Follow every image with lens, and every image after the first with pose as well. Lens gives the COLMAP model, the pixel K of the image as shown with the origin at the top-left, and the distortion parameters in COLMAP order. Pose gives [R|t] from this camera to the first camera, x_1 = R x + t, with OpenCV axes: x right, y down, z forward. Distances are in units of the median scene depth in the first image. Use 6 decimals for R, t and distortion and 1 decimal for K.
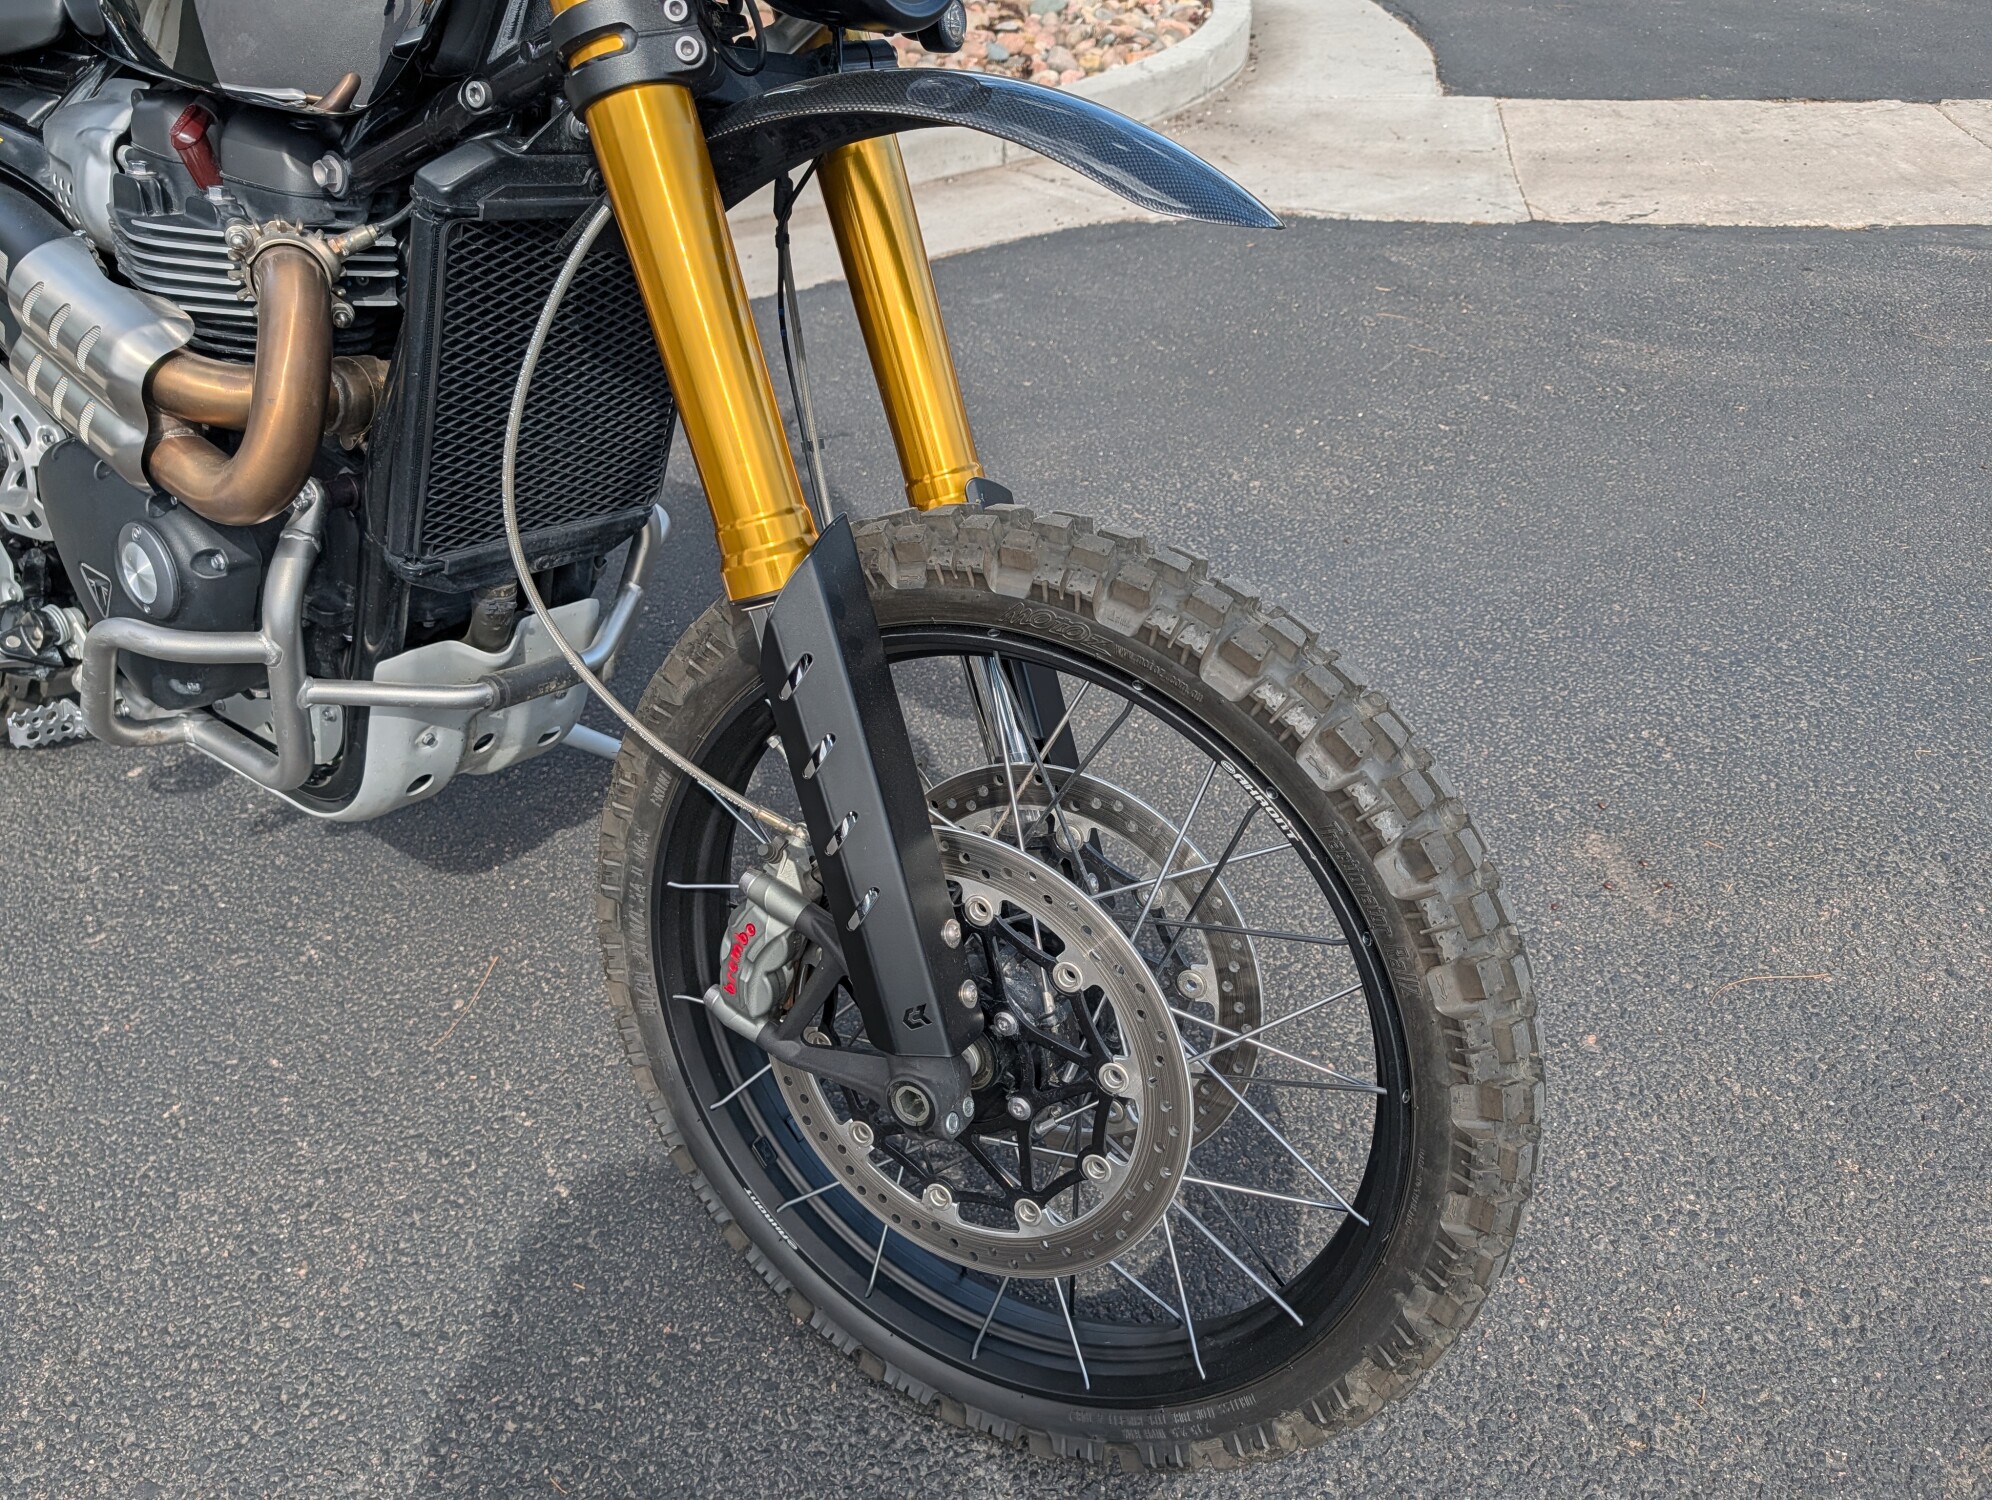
lens RADIAL K [[1444.6, 0, 996.0], [0, 1444.6, 750.0], [0, 0, 1]] dist [-0.003778, 0.008574]
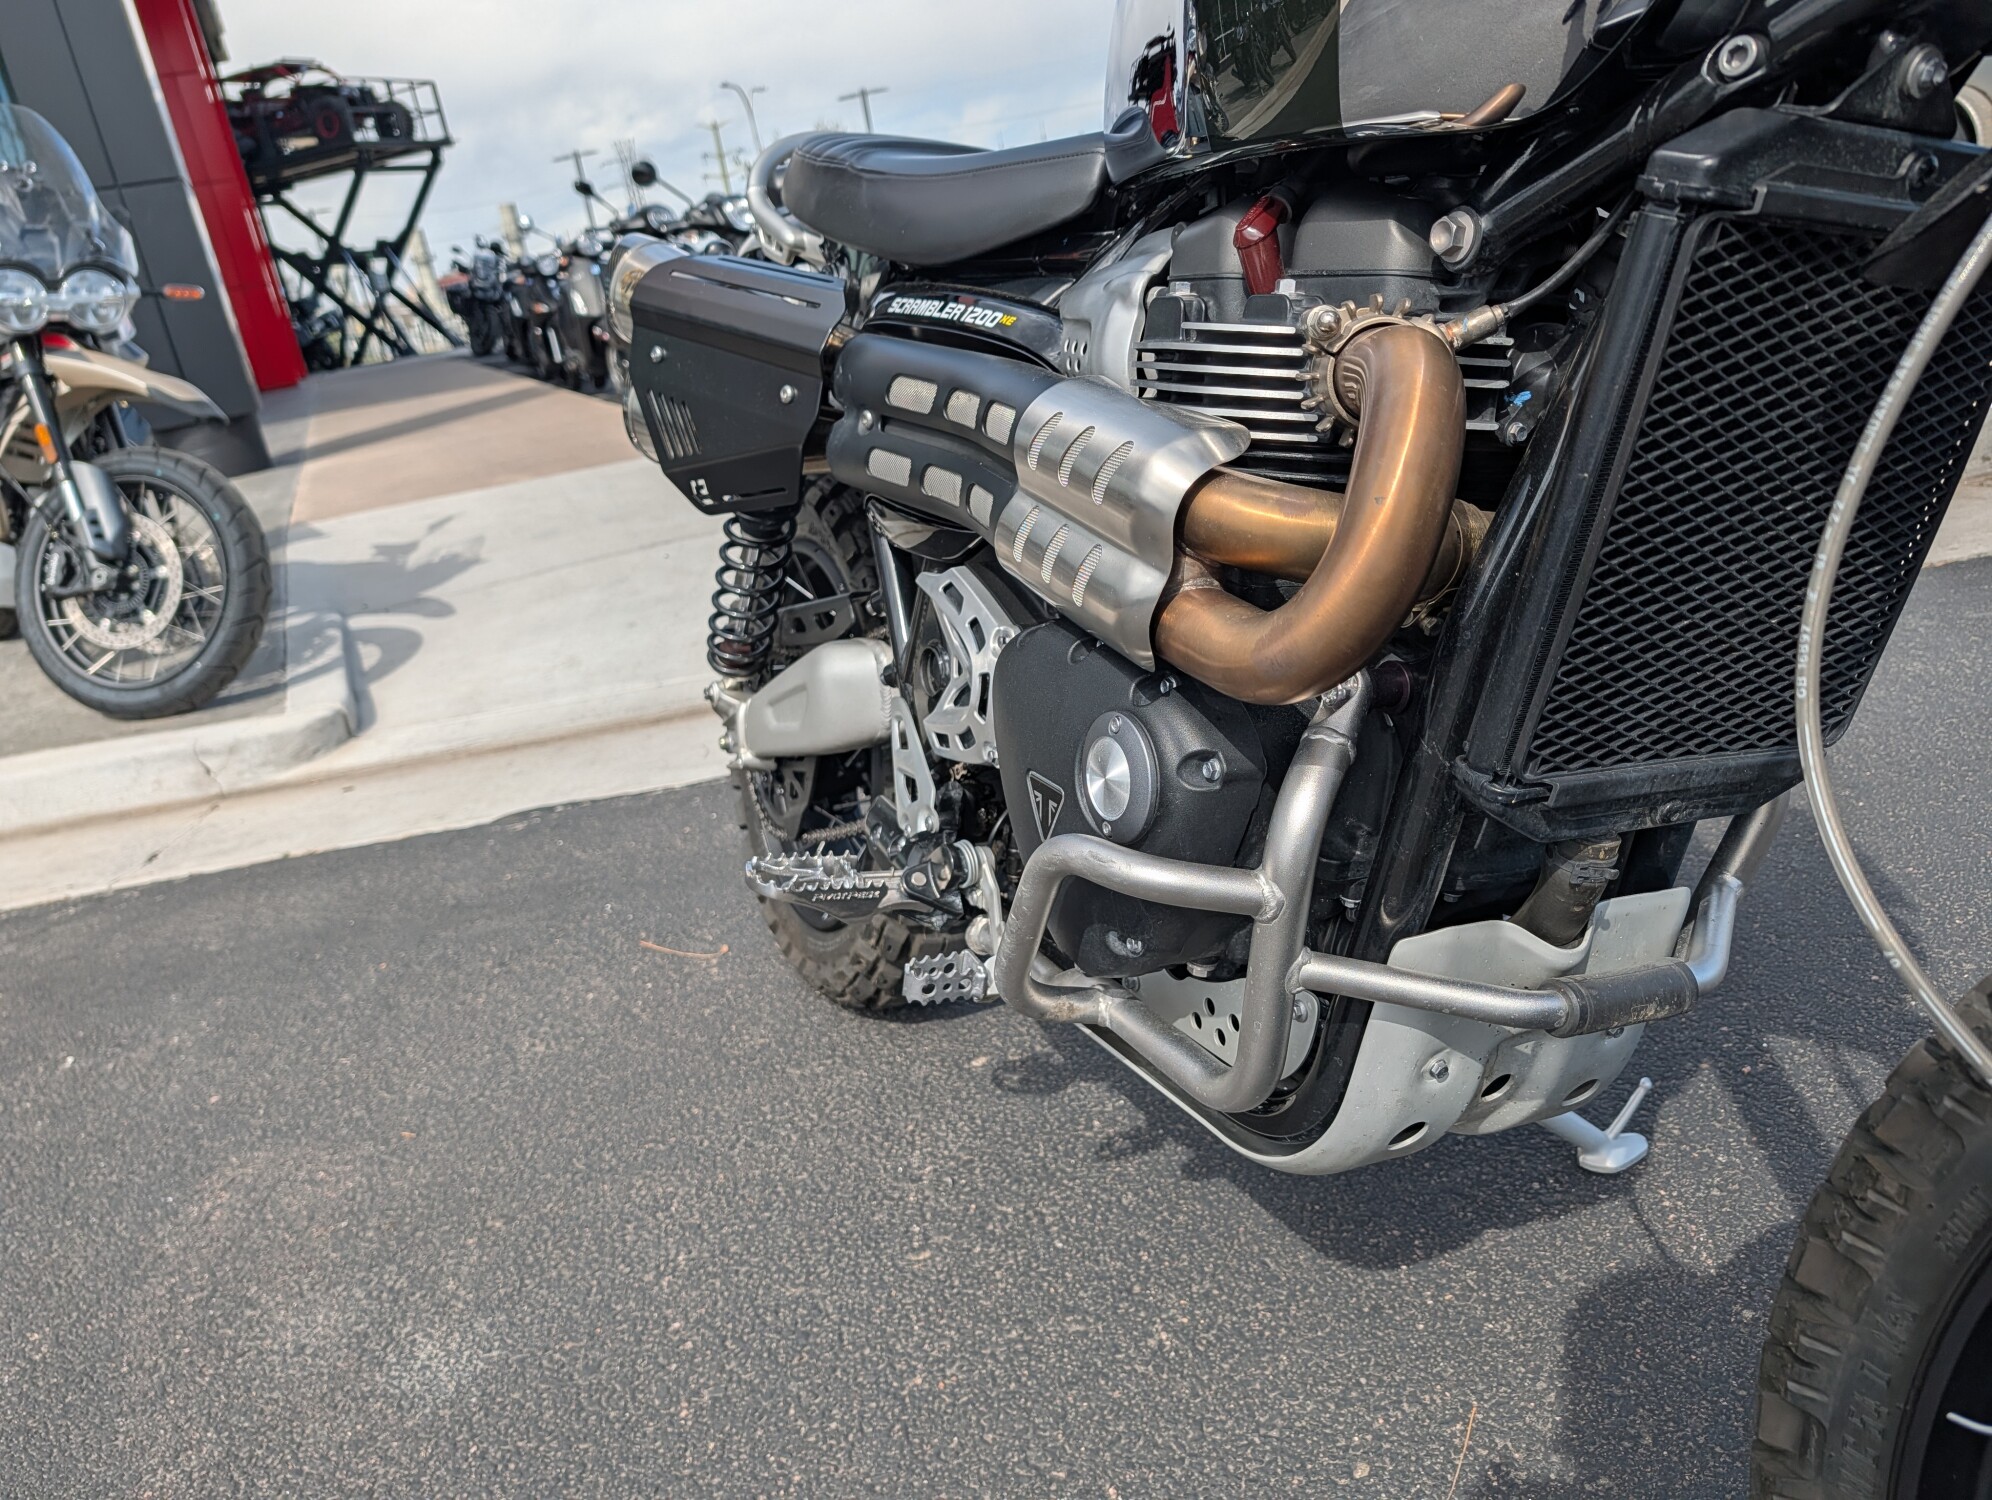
lens RADIAL K [[1395.7, 0, 996.0], [0, 1395.7, 750.0], [0, 0, 1]] dist [-0.002214, -0.006797]
pose [[0.880638, 0.039916, -0.472106, -0.254913], [-0.162093, 0.961699, -0.221047, 0.024697], [0.445200, 0.271187, 0.853378, 0.300345]]
